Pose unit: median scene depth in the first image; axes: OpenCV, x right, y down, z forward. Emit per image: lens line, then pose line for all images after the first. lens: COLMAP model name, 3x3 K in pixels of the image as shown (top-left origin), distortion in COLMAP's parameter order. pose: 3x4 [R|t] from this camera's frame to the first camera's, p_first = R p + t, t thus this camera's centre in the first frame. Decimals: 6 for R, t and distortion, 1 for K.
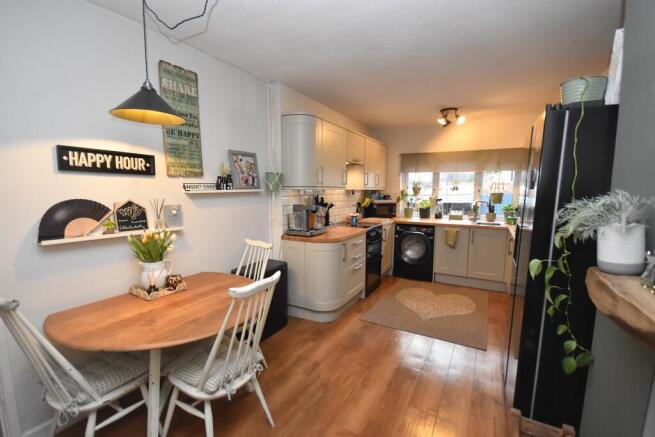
lens RADIAL K [[288.5, 0, 327.5], [0, 288.5, 218.5], [0, 0, 1]] dist [0.000551, 0.000141]
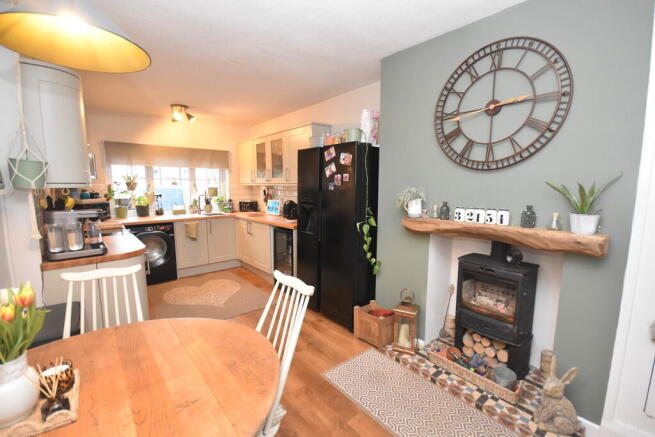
lens RADIAL K [[288.5, 0, 327.5], [0, 288.5, 218.5], [0, 0, 1]] dist [0.000551, 0.000141]
pose [[0.349845, -0.118530, 0.929279, -0.345250], [0.097367, 0.991192, 0.089771, -0.023063], [-0.931734, 0.059076, 0.358304, 0.159118]]
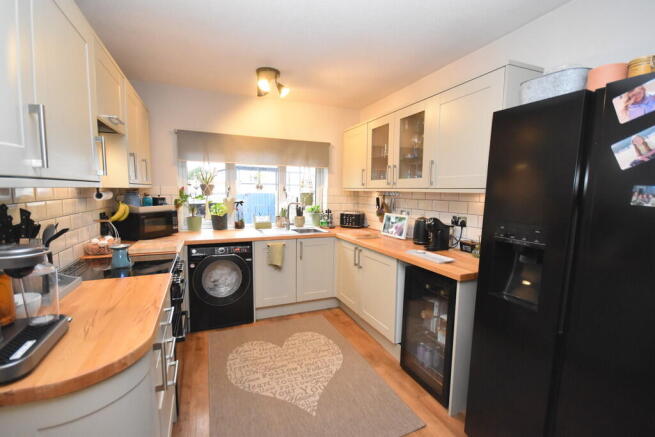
lens RADIAL K [[288.5, 0, 327.5], [0, 288.5, 218.5], [0, 0, 1]] dist [0.000551, 0.000141]
pose [[0.609005, -0.076574, 0.789462, -0.055510], [0.070015, 0.996633, 0.042658, -0.044572], [-0.790070, 0.029296, 0.612316, 0.428864]]
